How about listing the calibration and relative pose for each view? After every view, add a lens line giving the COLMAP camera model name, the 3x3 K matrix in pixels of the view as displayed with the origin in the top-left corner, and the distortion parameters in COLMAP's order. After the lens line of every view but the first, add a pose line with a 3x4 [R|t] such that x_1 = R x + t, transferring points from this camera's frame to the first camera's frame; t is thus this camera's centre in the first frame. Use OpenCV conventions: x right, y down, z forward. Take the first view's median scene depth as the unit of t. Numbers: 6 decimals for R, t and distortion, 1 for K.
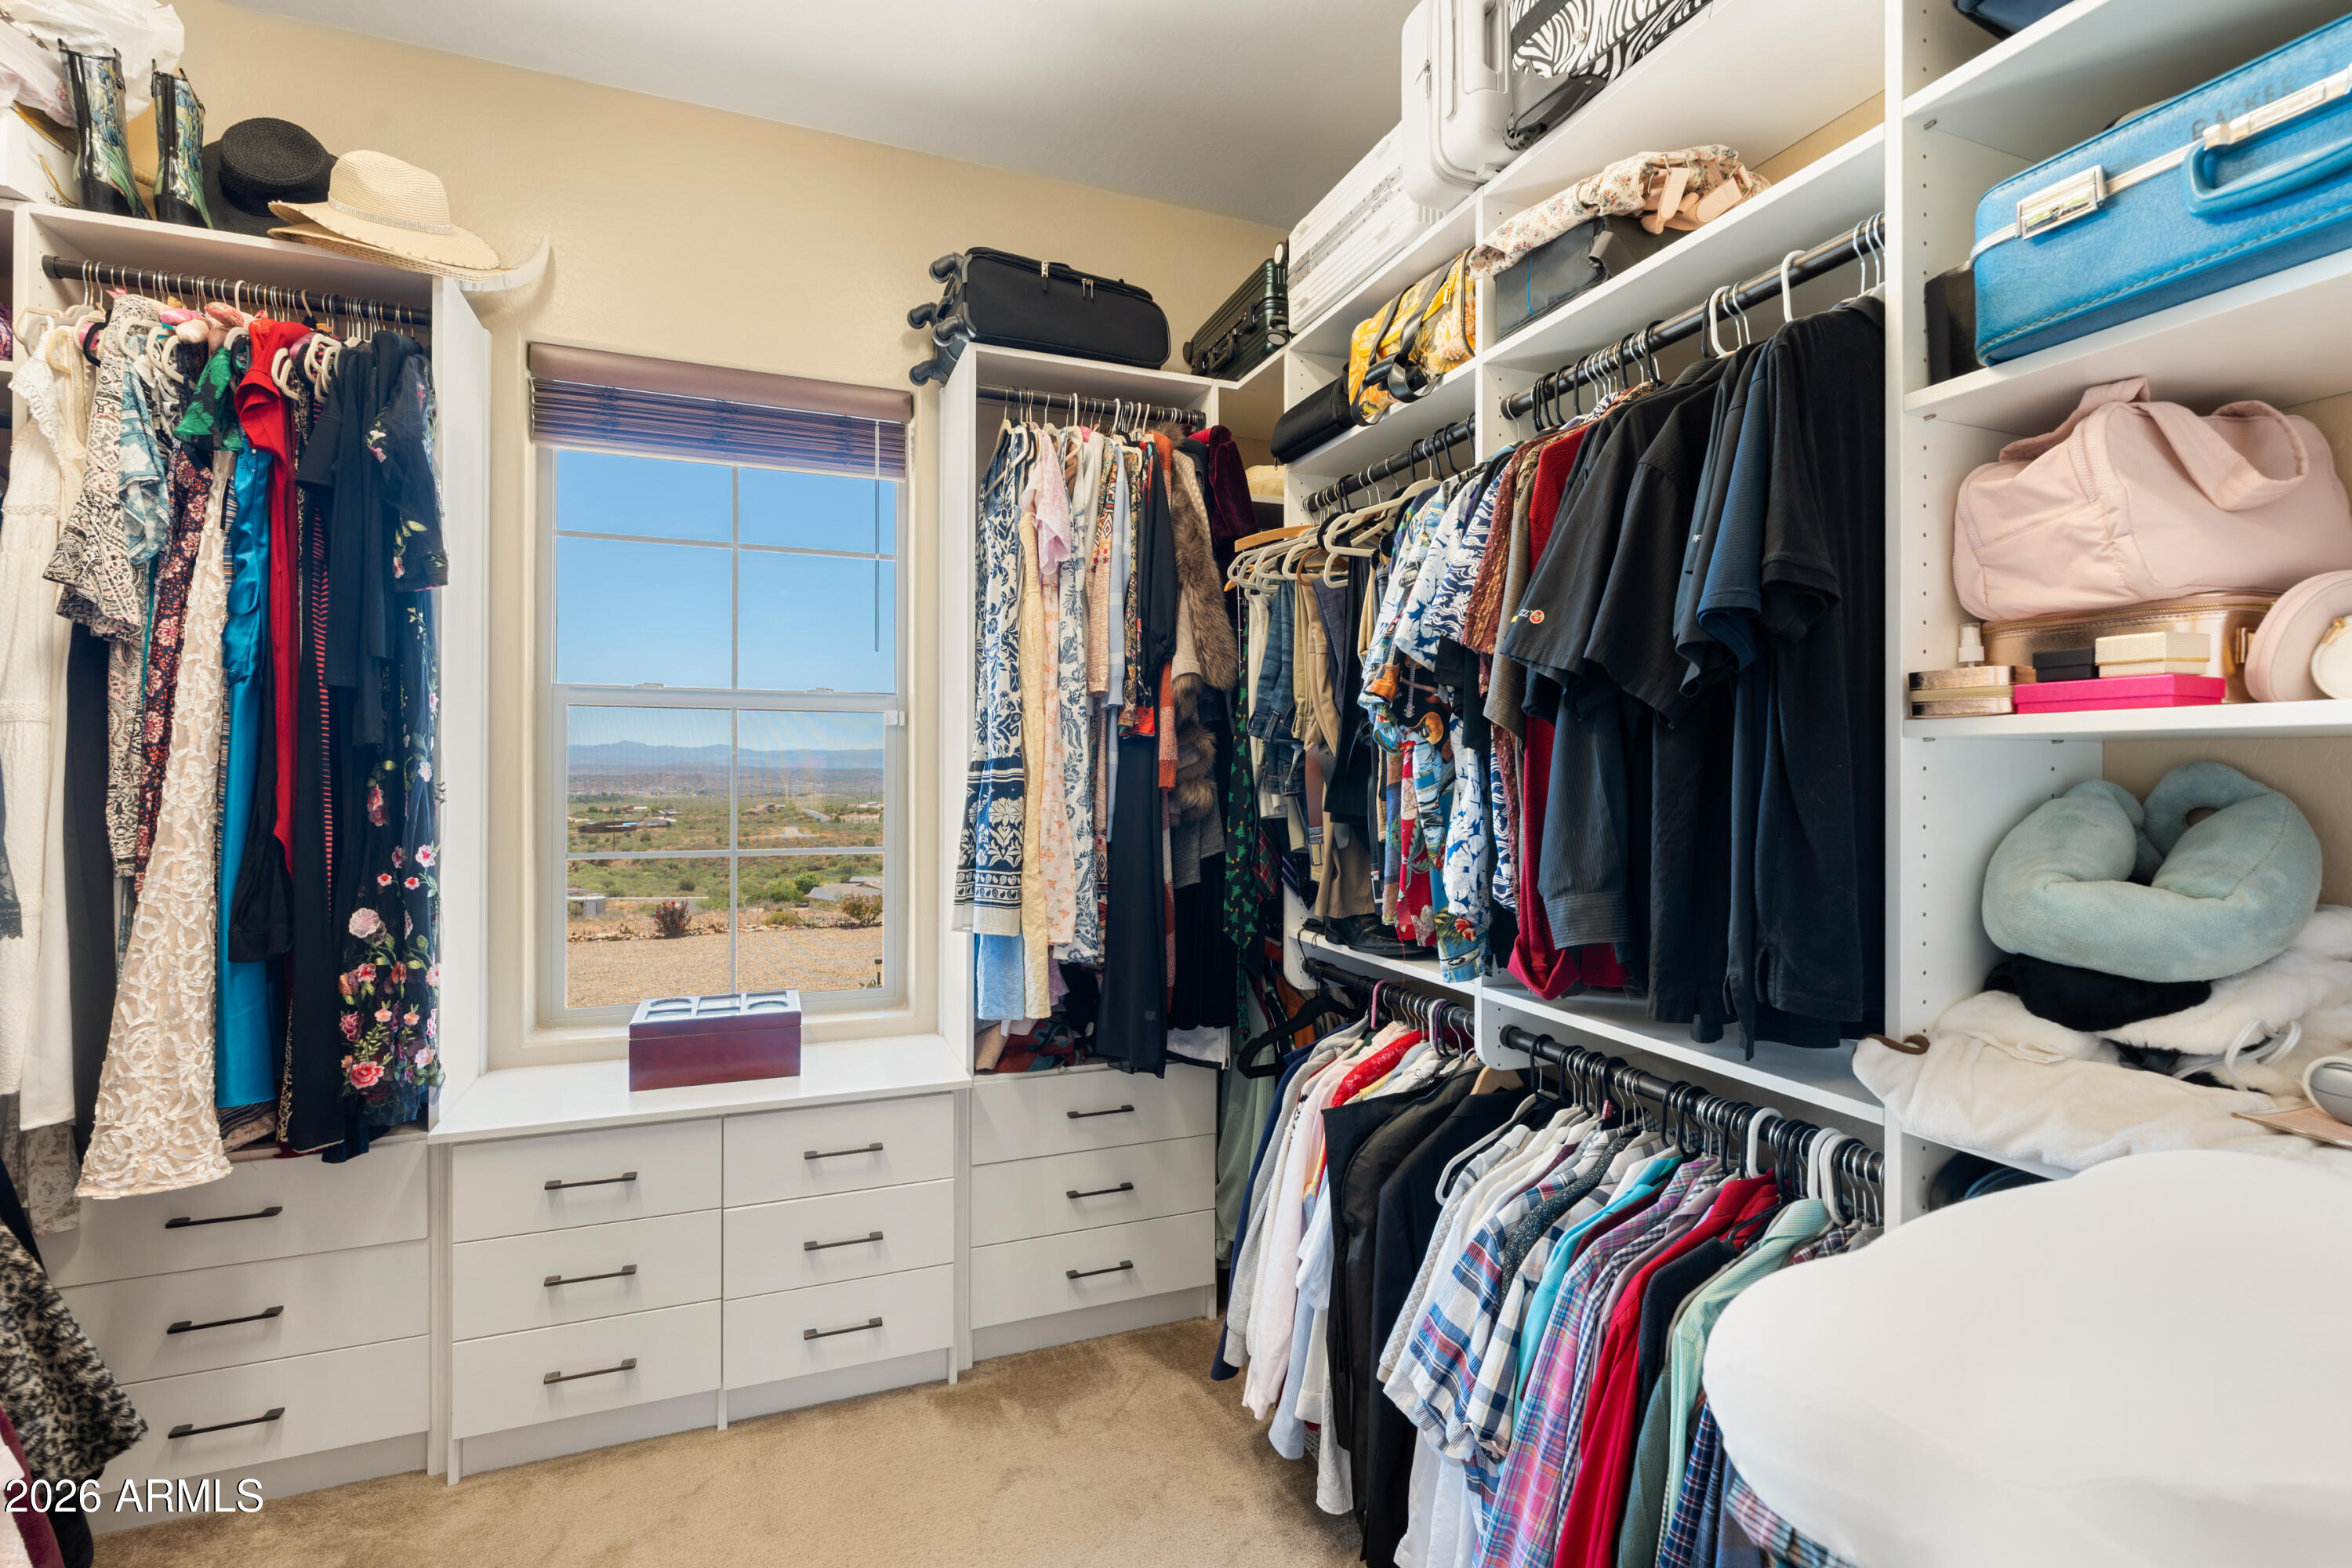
lens RADIAL K [[1075.7, 0, 1186.7], [0, 1075.7, 786.7], [0, 0, 1]] dist [-0.007956, 0.004317]
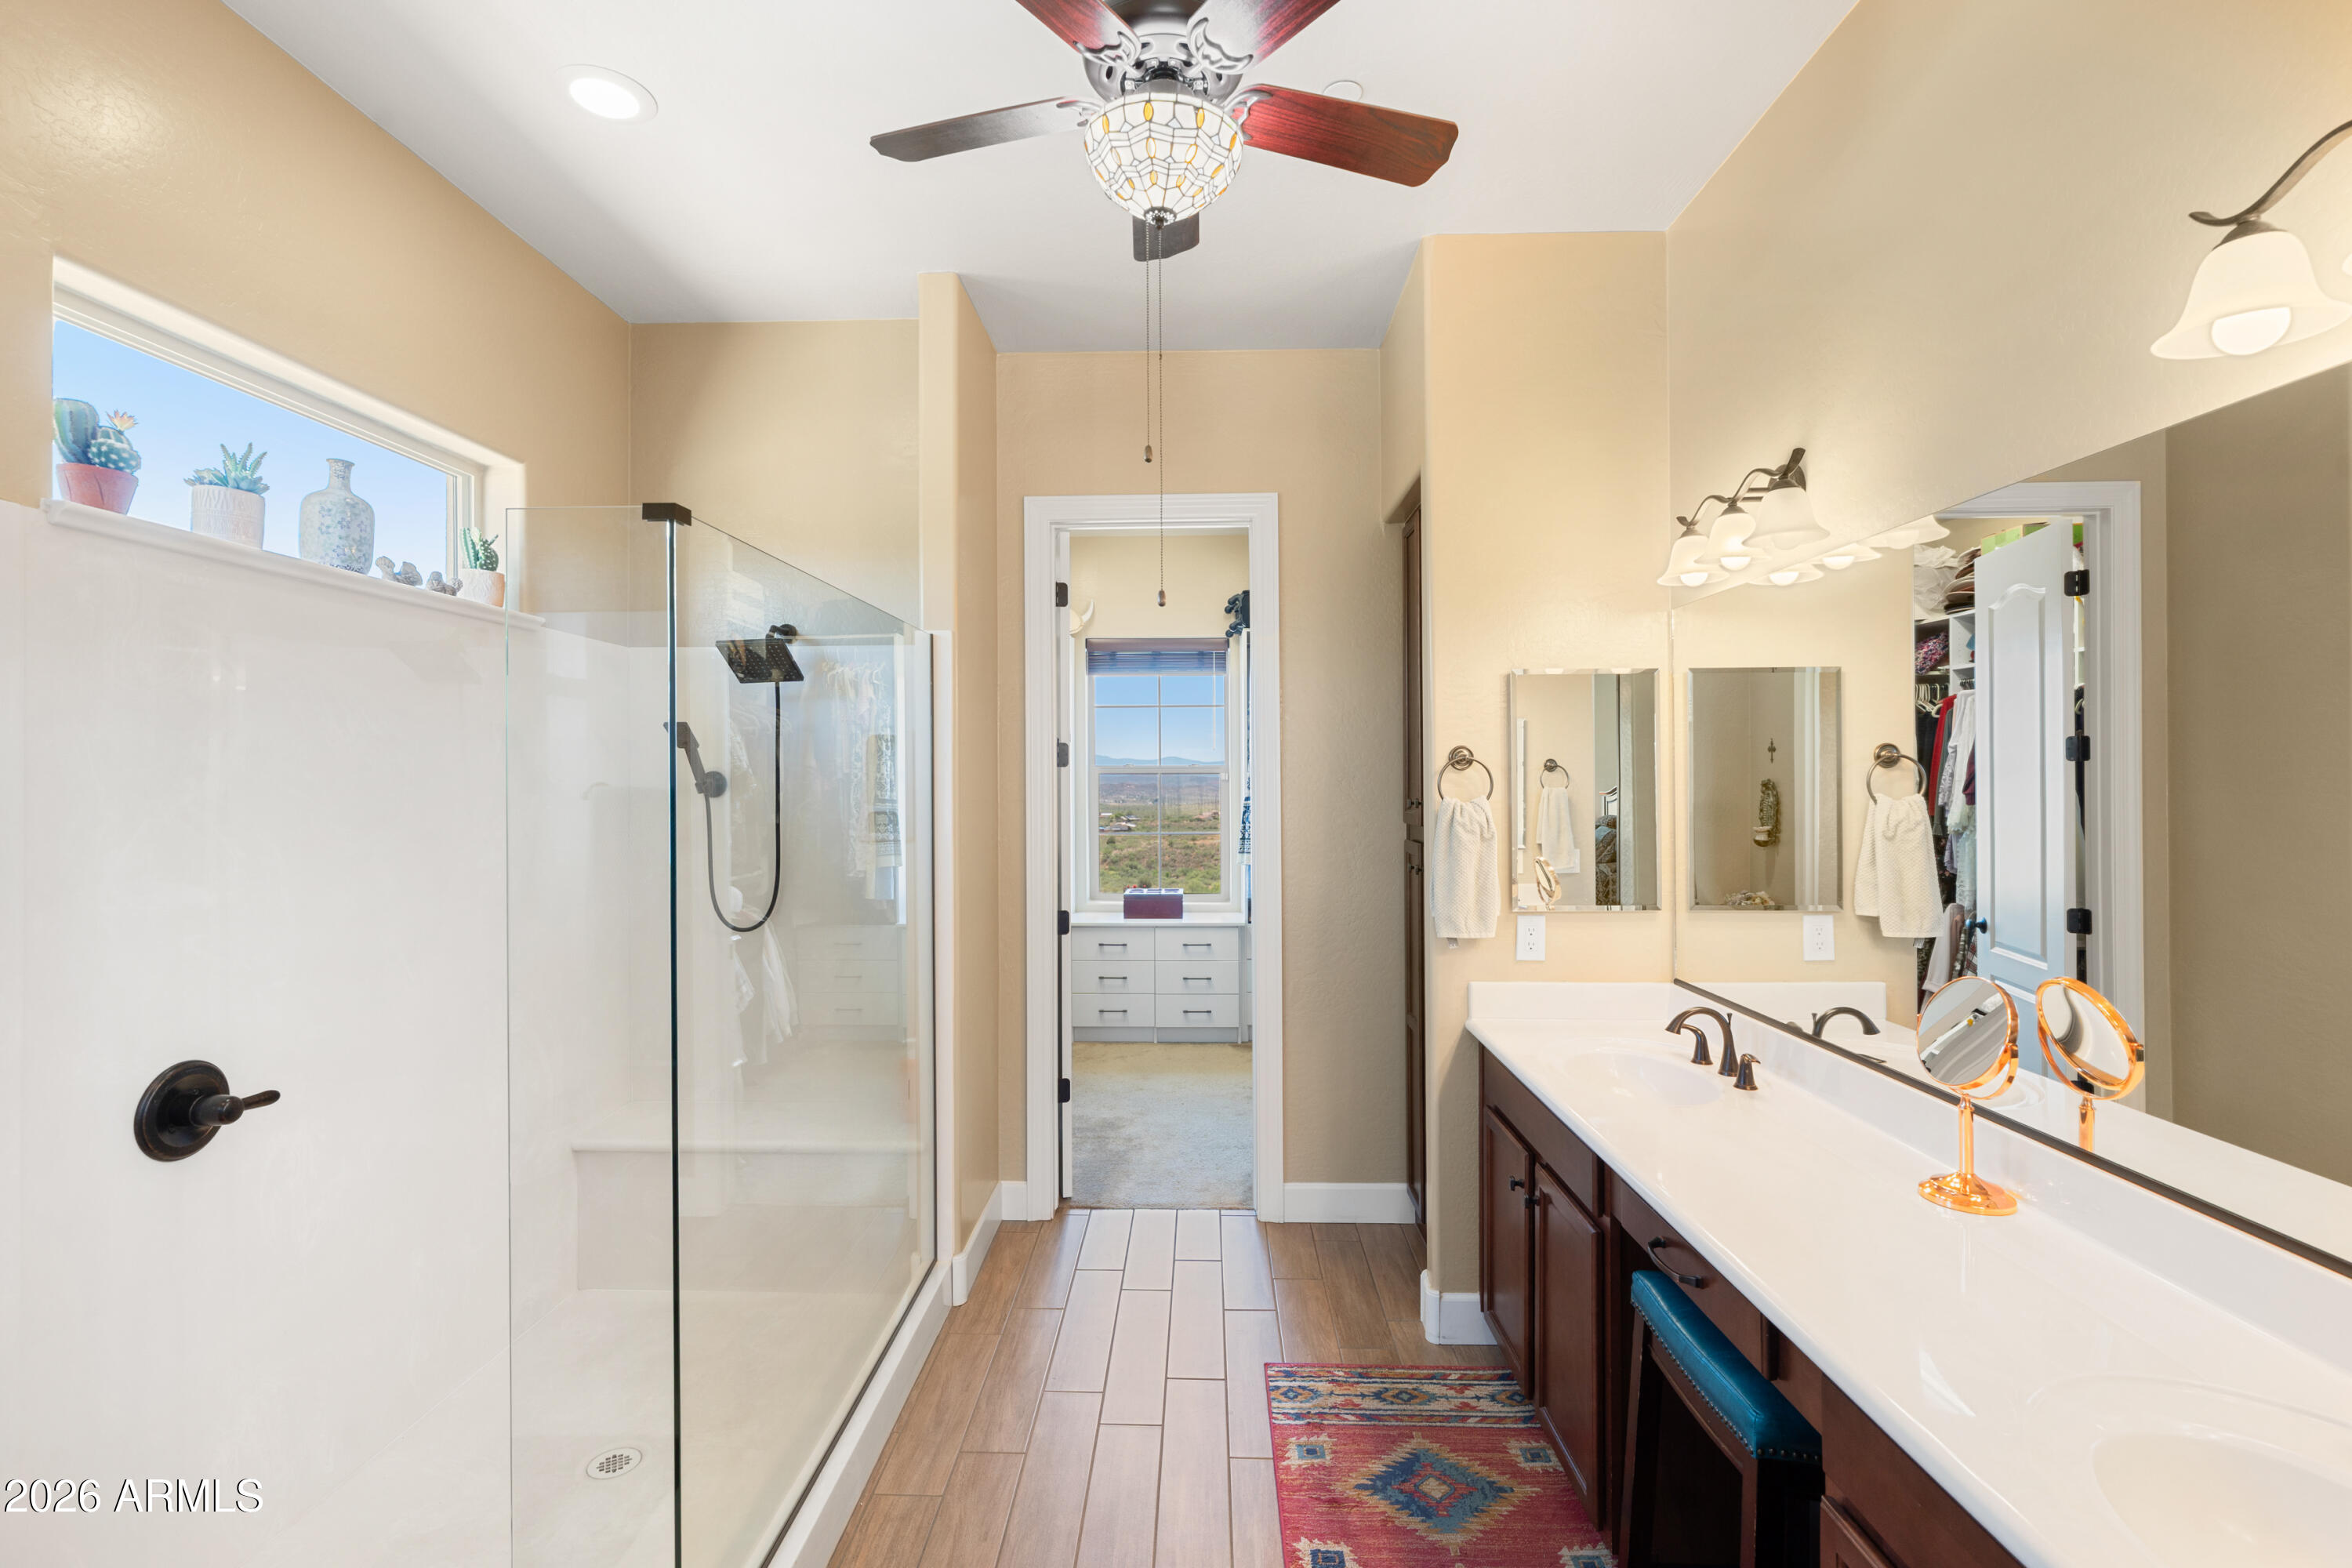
lens RADIAL K [[1075.7, 0, 1162.9], [0, 1075.7, 780.5], [0, 0, 1]] dist [-0.007956, 0.004317]
pose [[0.913931, -0.012639, -0.405672, 0.657067], [0.007884, 0.999879, -0.013392, -0.030250], [0.405793, 0.009041, 0.913920, -1.400766]]
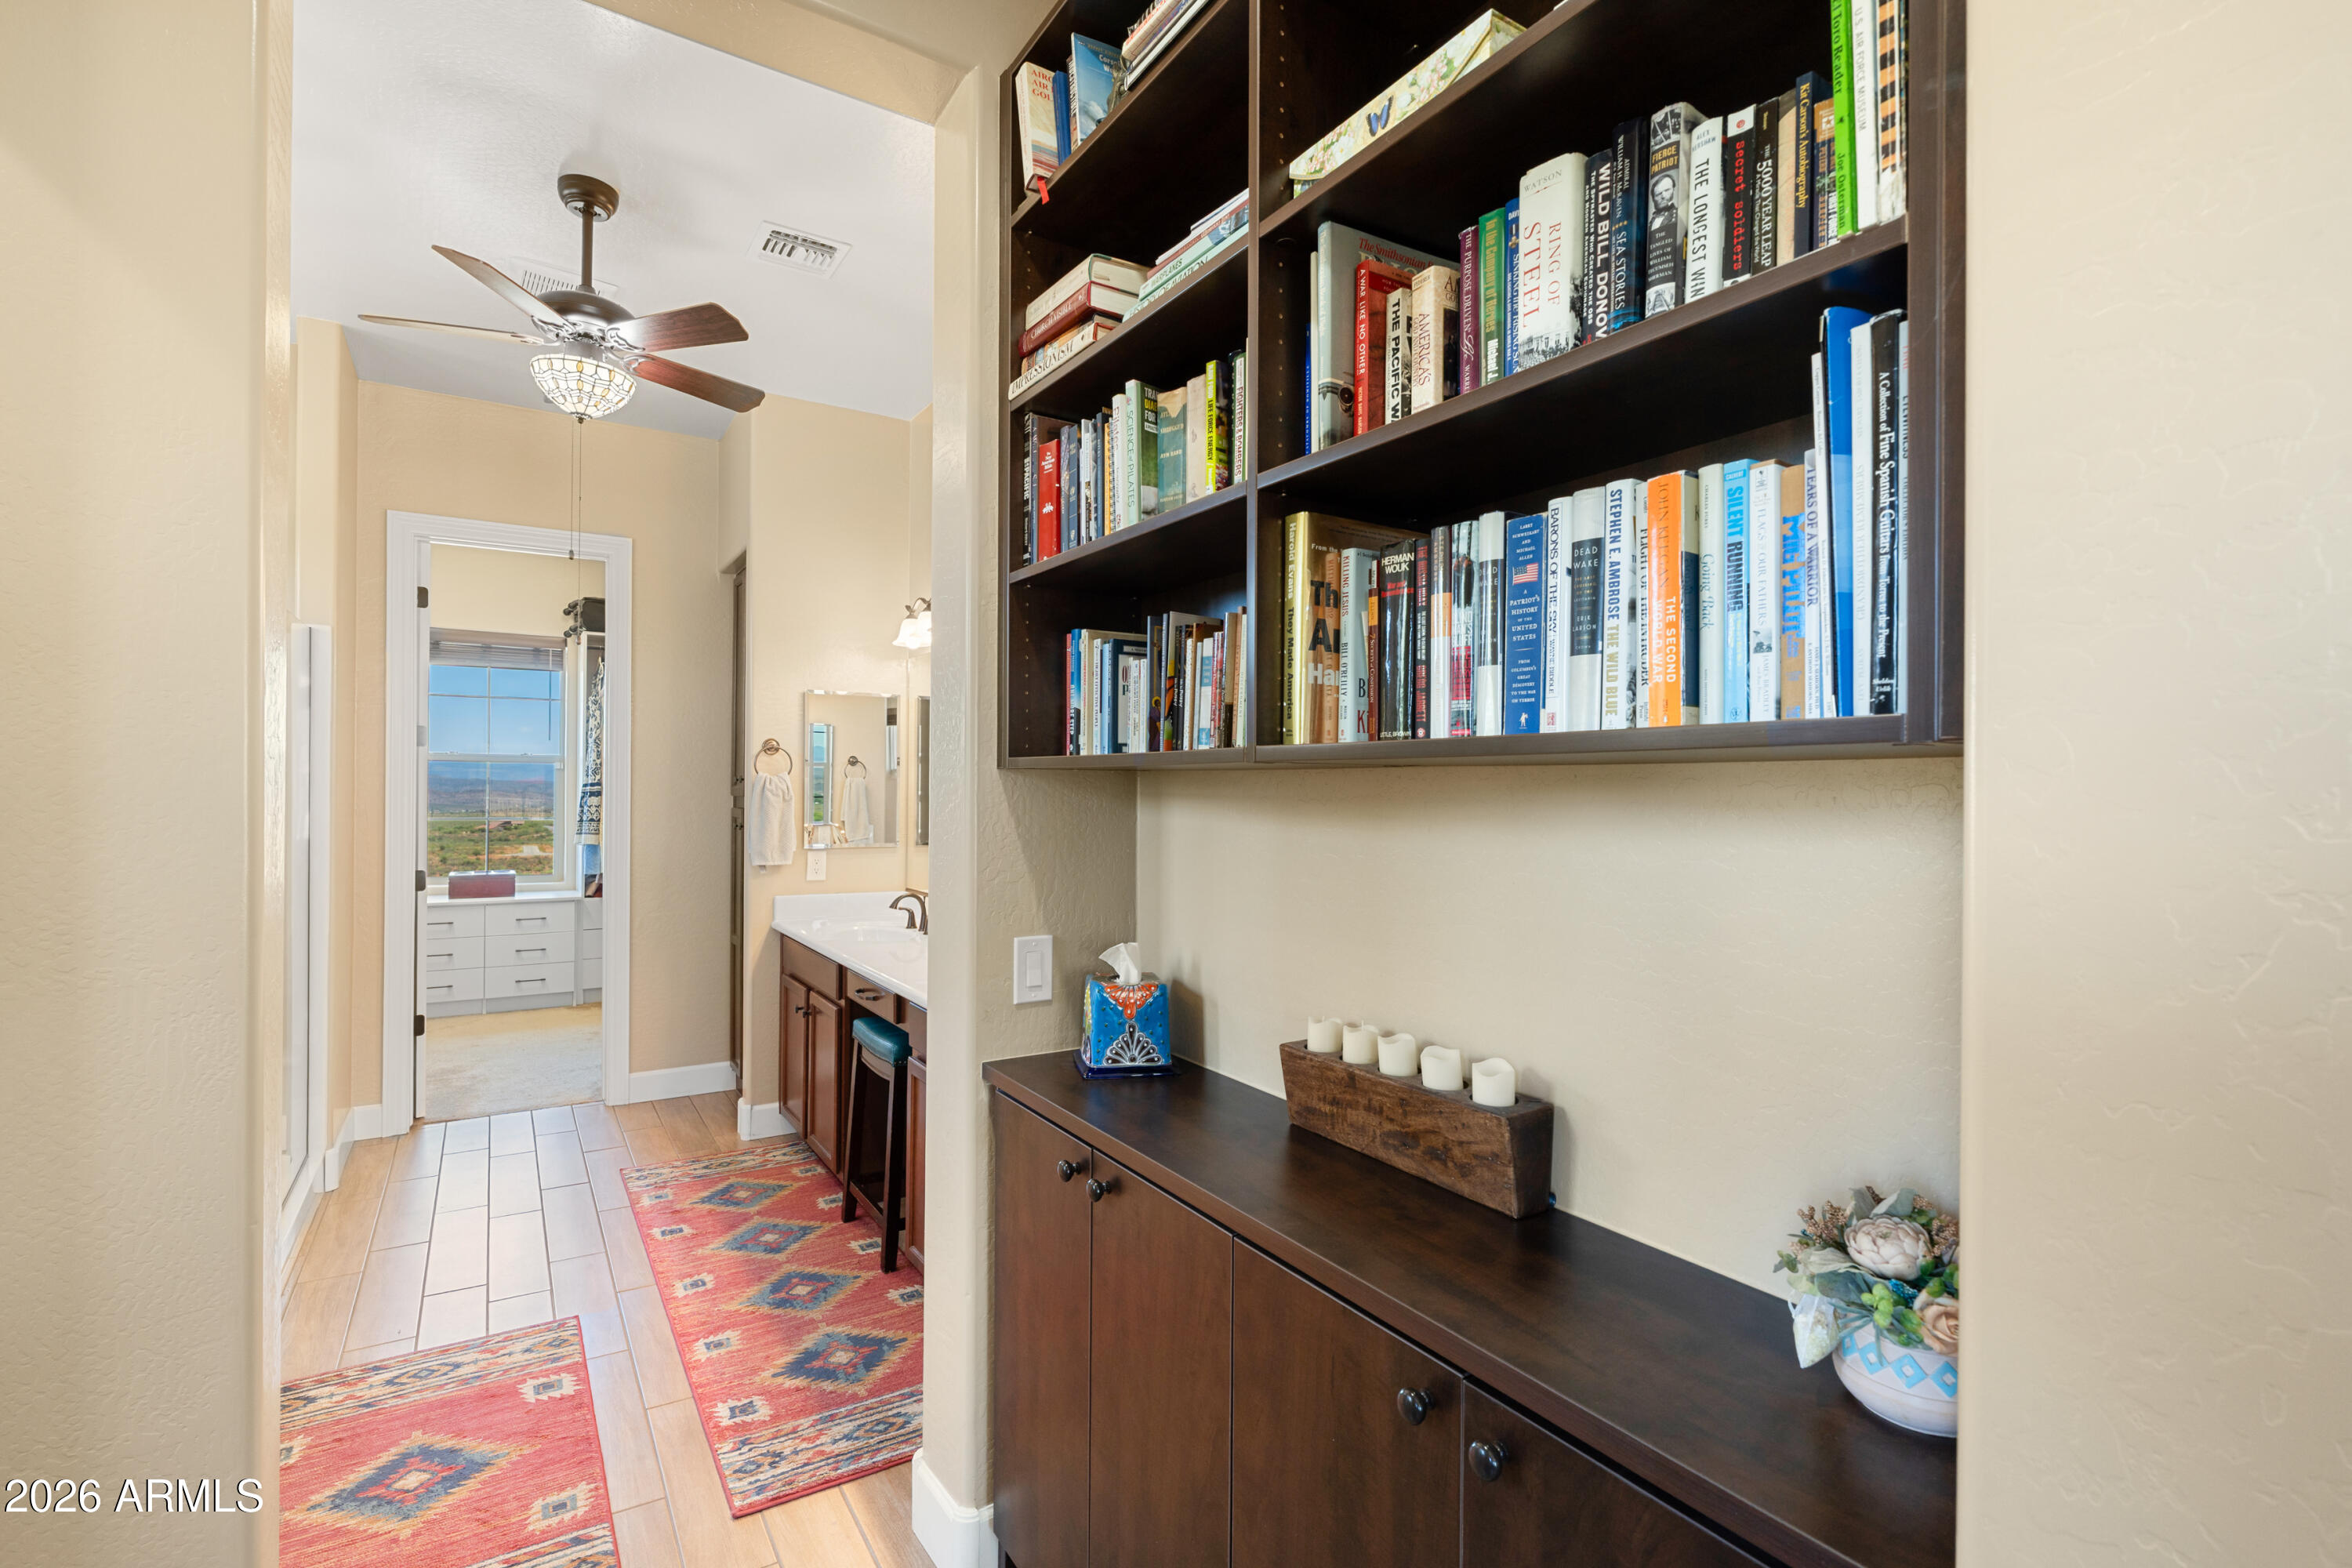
lens RADIAL K [[1075.7, 0, 1180.6], [0, 1075.7, 785.1], [0, 0, 1]] dist [-0.007956, 0.004317]
pose [[0.981764, 0.000939, 0.190104, 0.805602], [0.001741, 0.999901, -0.013929, 0.021989], [-0.190098, 0.014006, 0.981665, -2.062378]]
